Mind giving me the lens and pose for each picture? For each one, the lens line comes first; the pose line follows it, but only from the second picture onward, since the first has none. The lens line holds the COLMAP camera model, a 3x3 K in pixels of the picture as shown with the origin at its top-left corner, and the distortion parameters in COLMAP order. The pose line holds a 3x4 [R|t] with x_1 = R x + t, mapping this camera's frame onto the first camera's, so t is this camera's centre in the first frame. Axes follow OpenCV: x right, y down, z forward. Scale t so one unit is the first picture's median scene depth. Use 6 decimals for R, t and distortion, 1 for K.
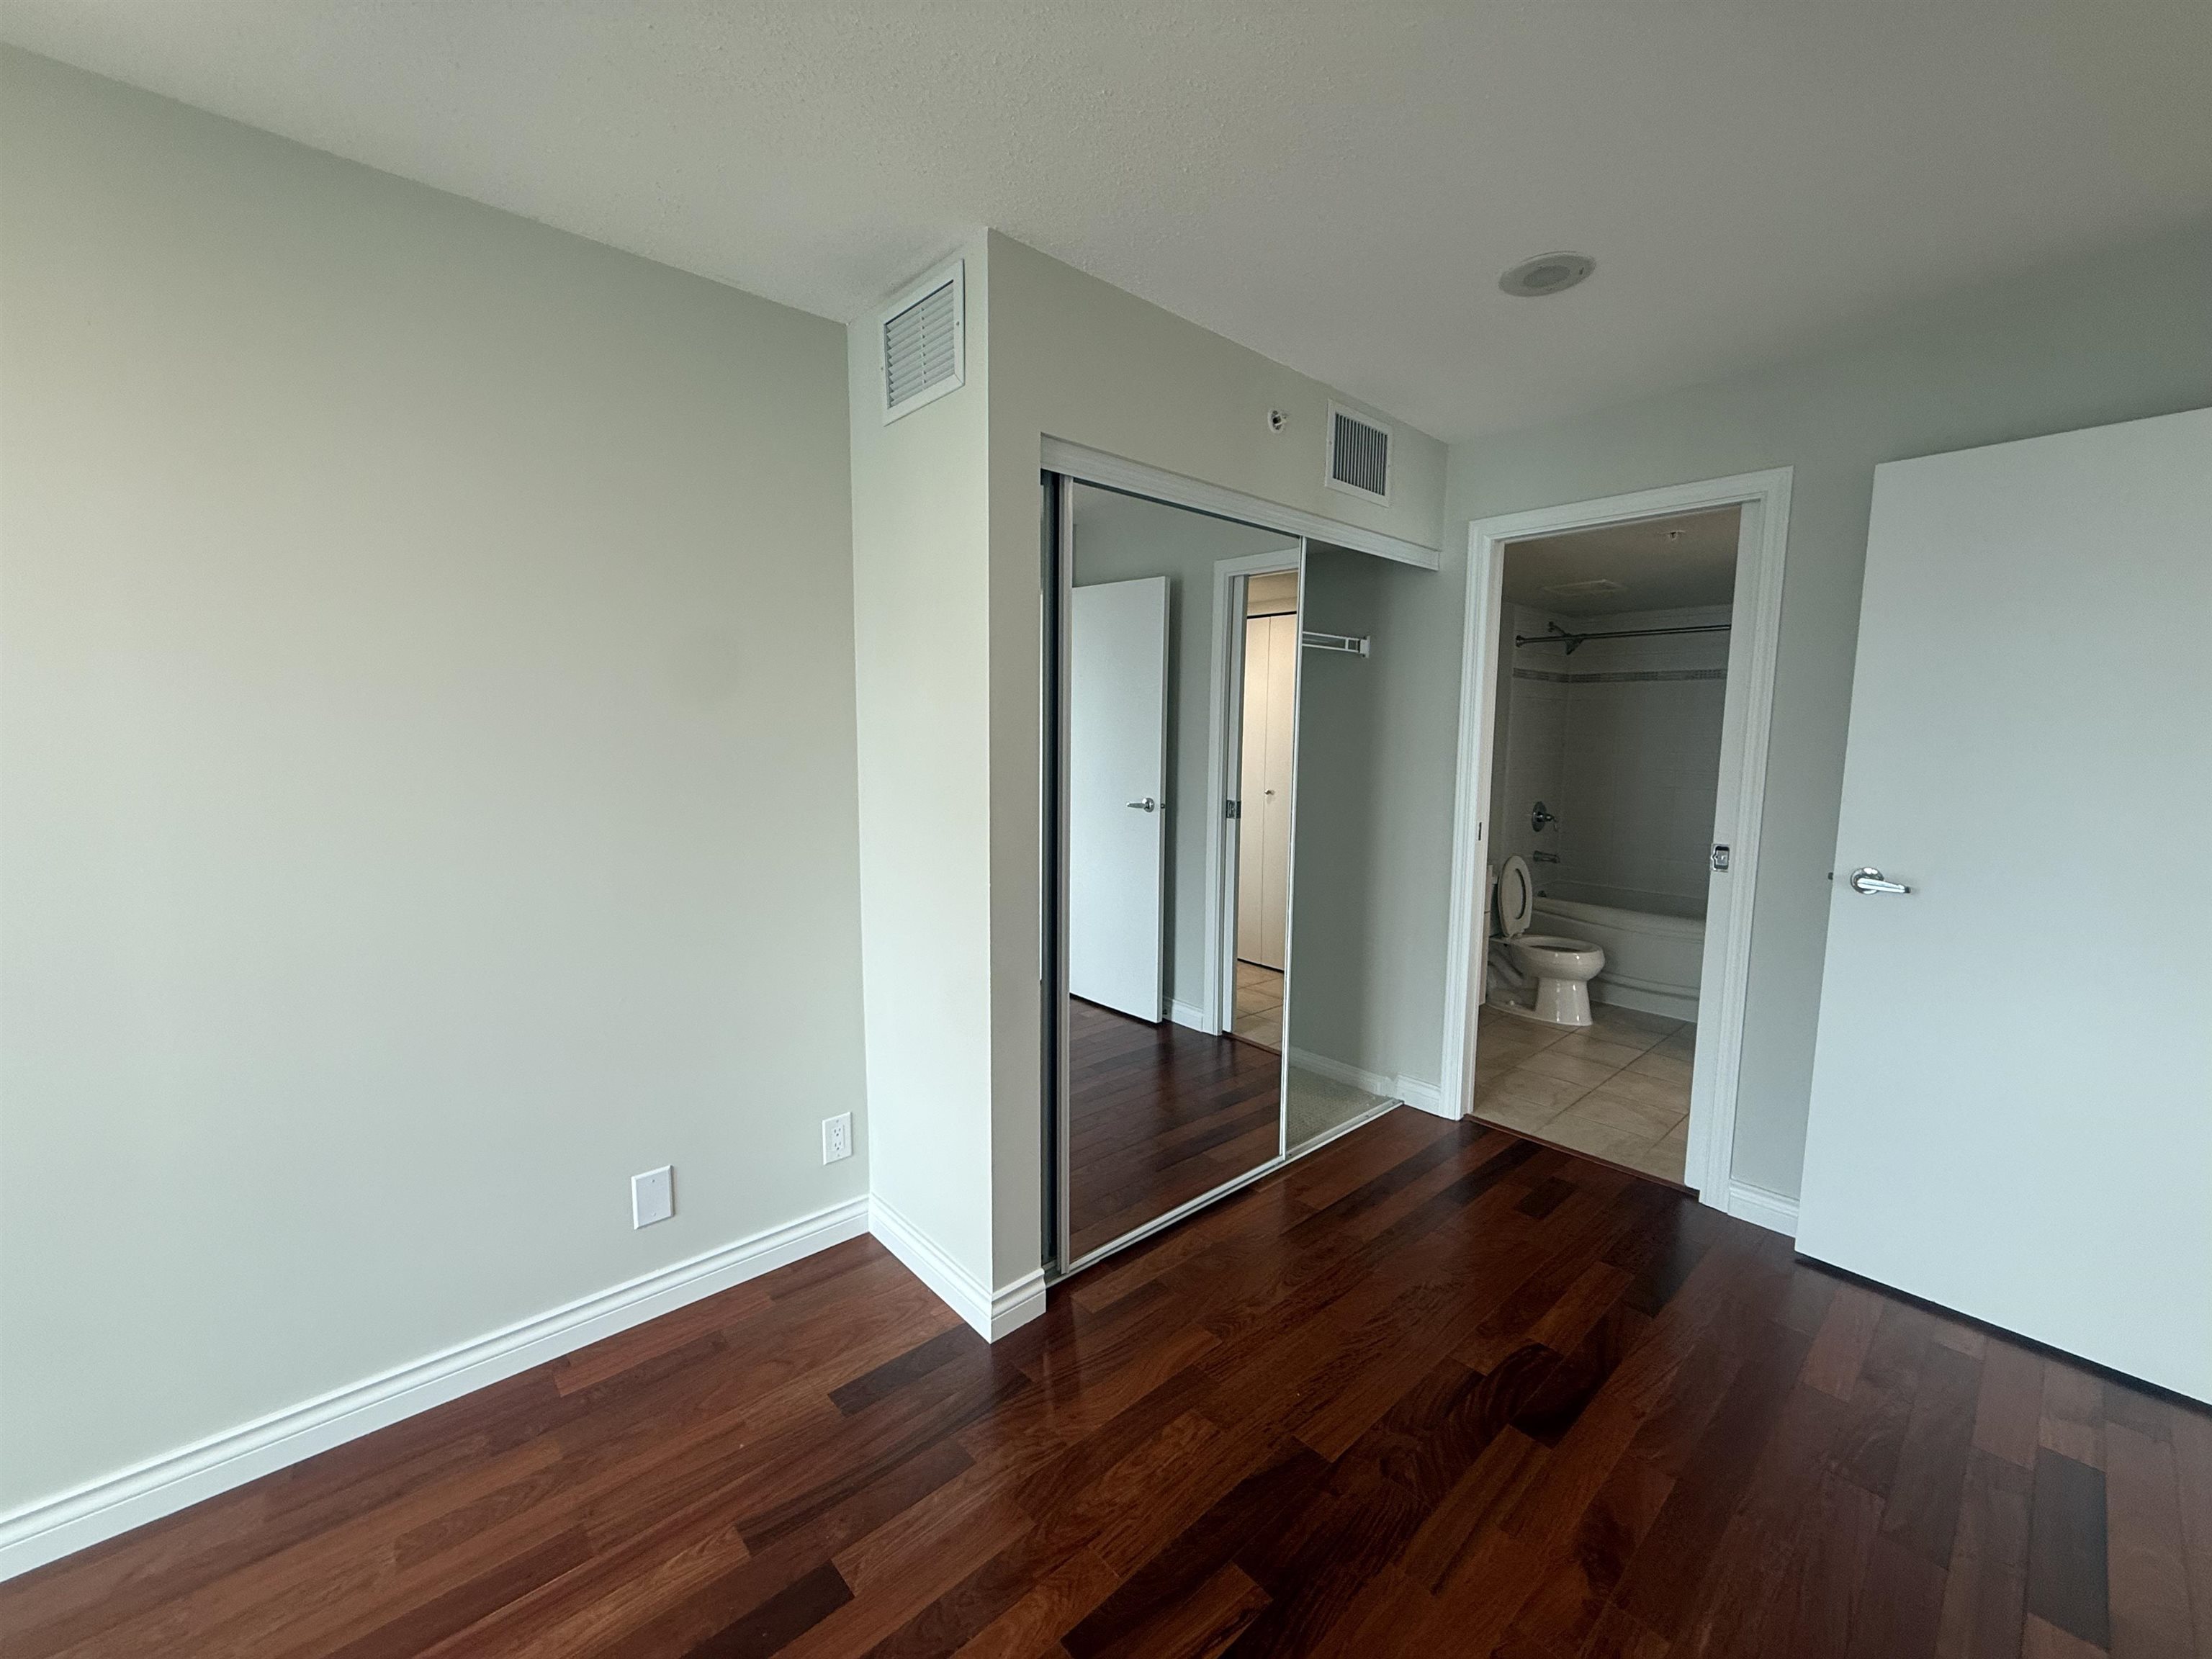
lens RADIAL K [[878.1, 0, 1108.2], [0, 878.1, 835.8], [0, 0, 1]] dist [0.001229, -0.000097]
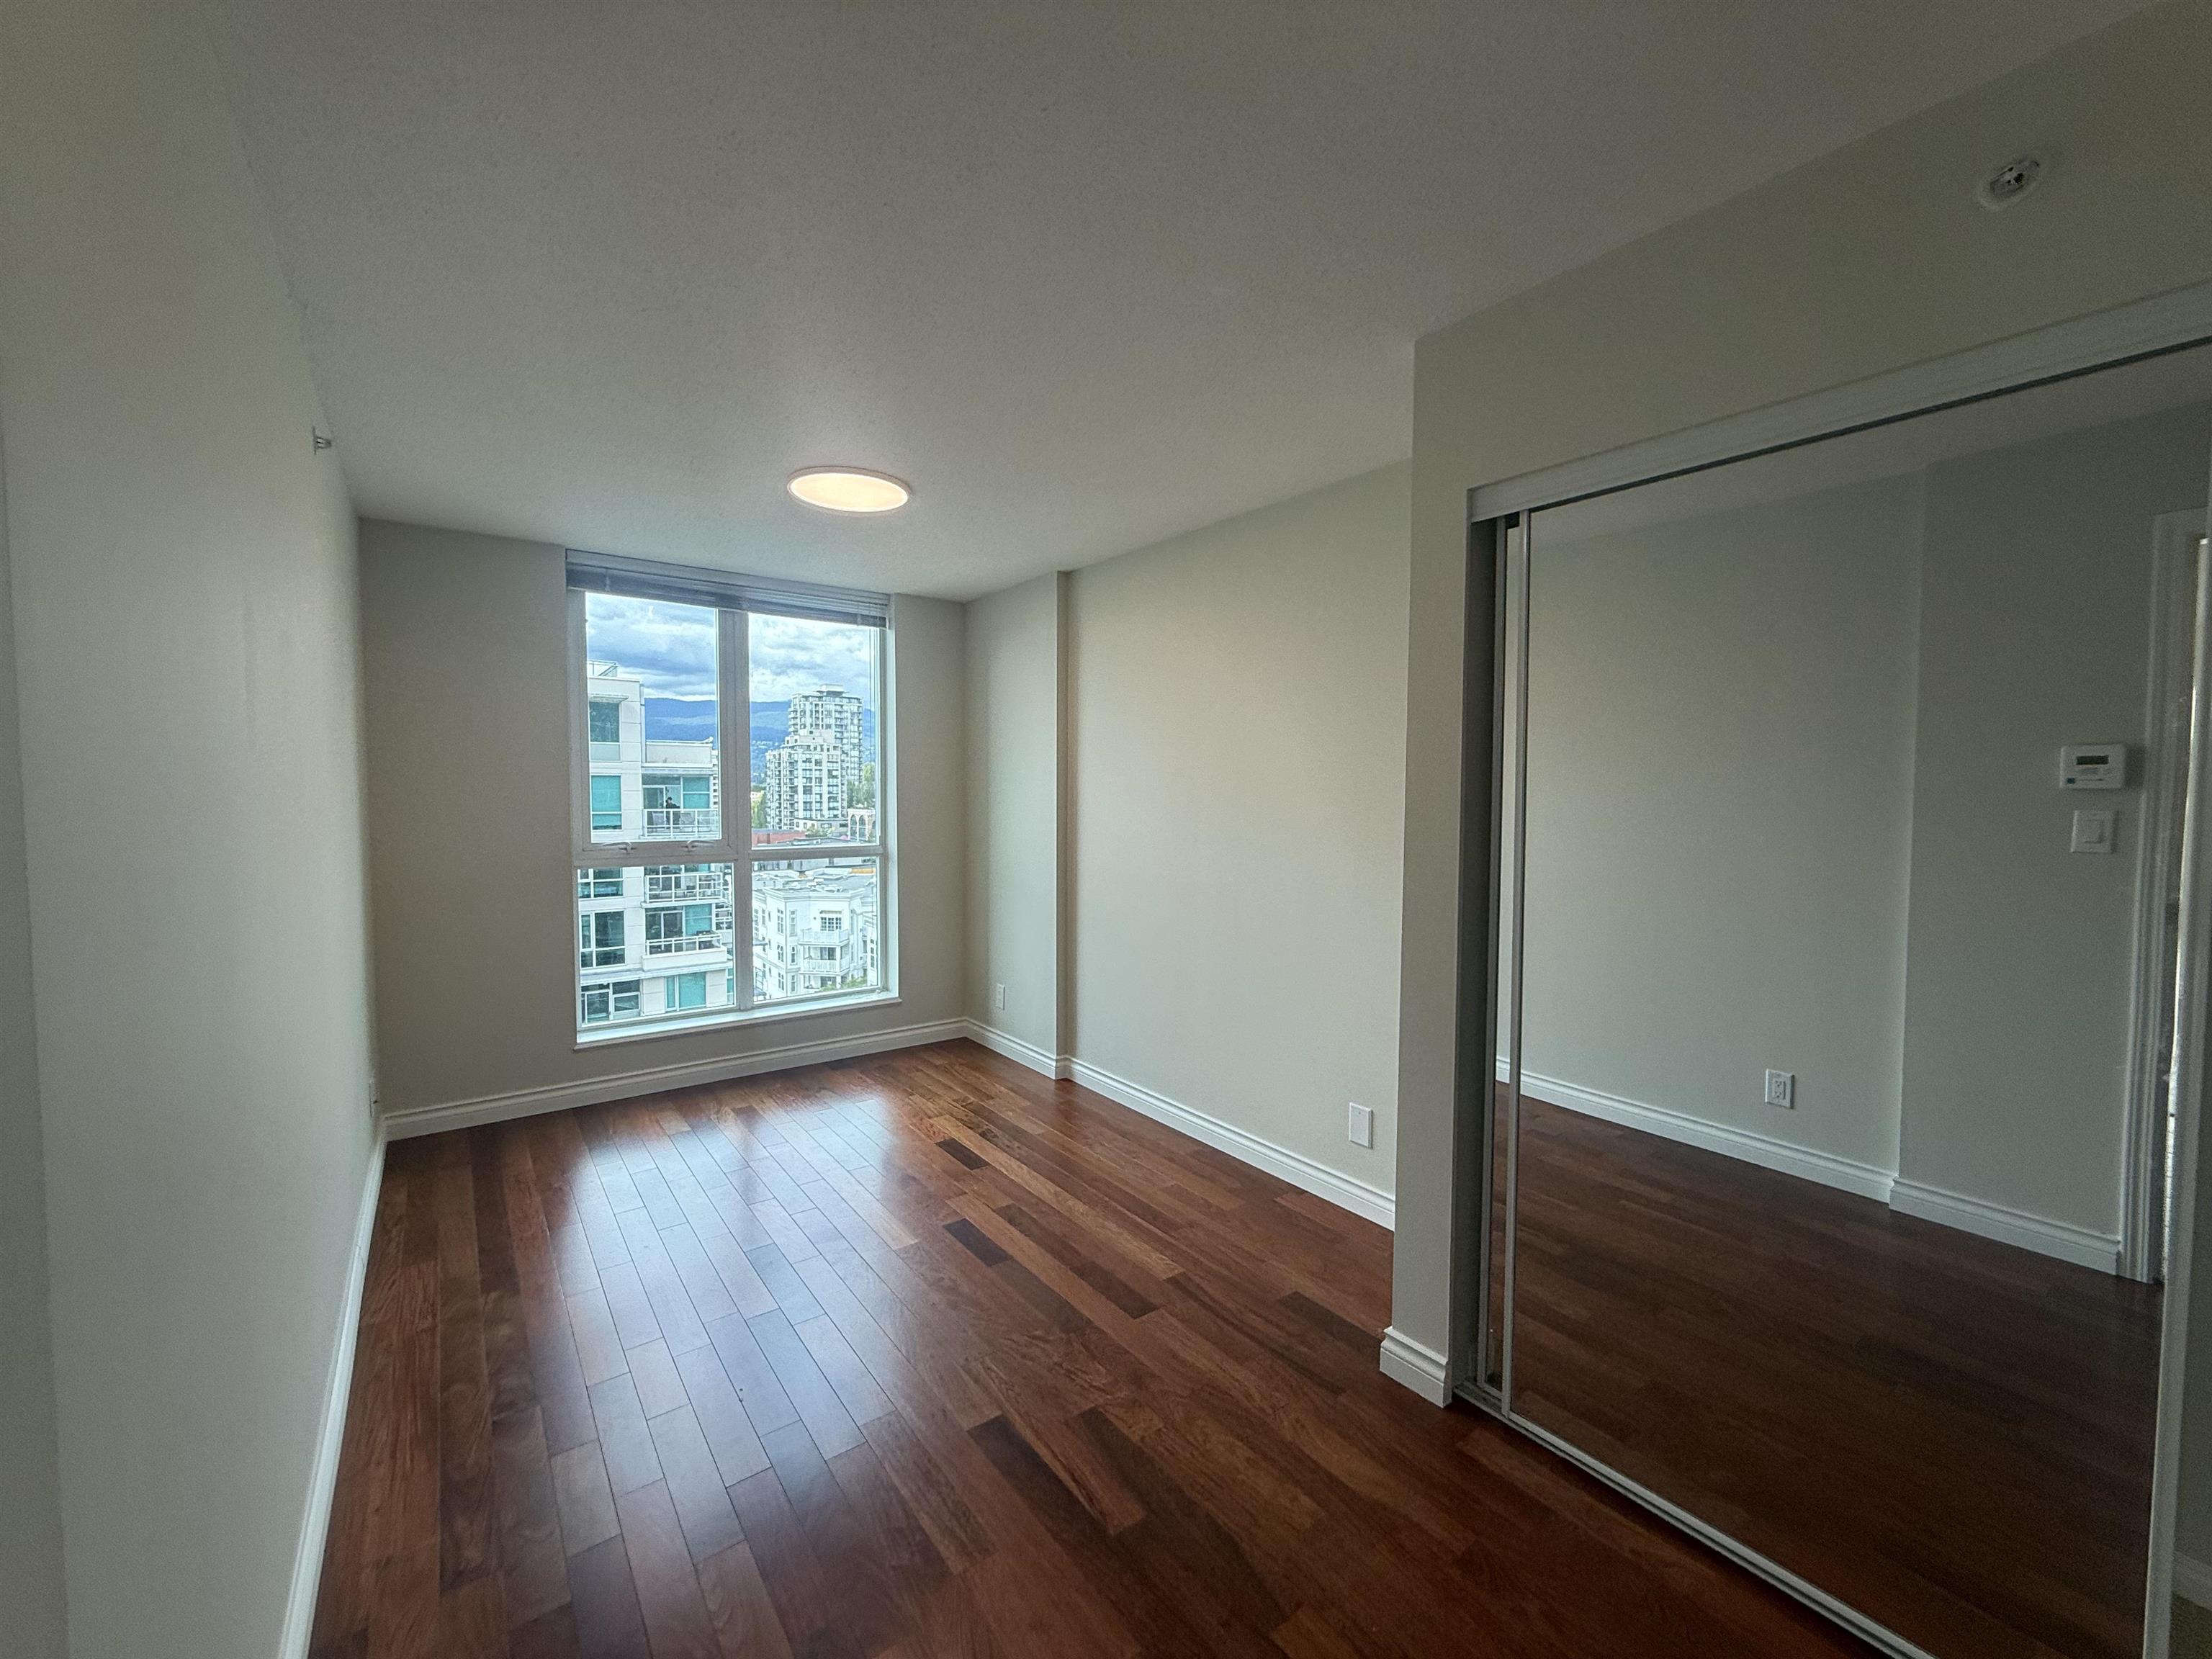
lens RADIAL K [[878.1, 0, 1108.2], [0, 878.1, 835.8], [0, 0, 1]] dist [0.001229, -0.000097]
pose [[-0.076655, 0.054972, -0.995541, 0.946221], [-0.120261, 0.990680, 0.063963, -0.088229], [0.989778, 0.124628, -0.069330, 0.702124]]
